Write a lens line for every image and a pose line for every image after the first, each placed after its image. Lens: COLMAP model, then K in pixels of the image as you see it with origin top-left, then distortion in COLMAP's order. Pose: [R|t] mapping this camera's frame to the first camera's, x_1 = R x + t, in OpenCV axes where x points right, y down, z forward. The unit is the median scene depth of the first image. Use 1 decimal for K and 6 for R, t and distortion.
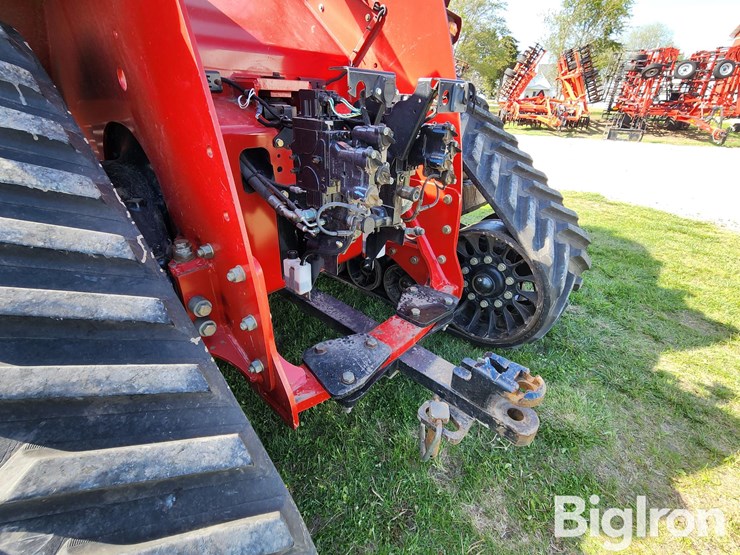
lens RADIAL K [[339.9, 0, 374.7], [0, 339.9, 268.7], [0, 0, 1]] dist [0.000016, 0.000726]
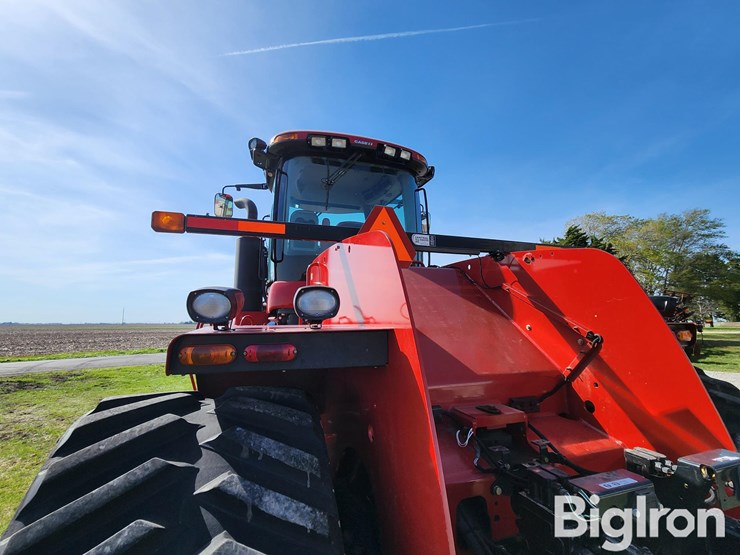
lens RADIAL K [[339.9, 0, 374.7], [0, 339.9, 268.7], [0, 0, 1]] dist [0.000016, 0.000726]
pose [[0.869815, -0.122989, -0.477803, -0.044668], [-0.185395, 0.815982, -0.547541, -0.249317], [0.457220, 0.564842, 0.686952, -0.120783]]
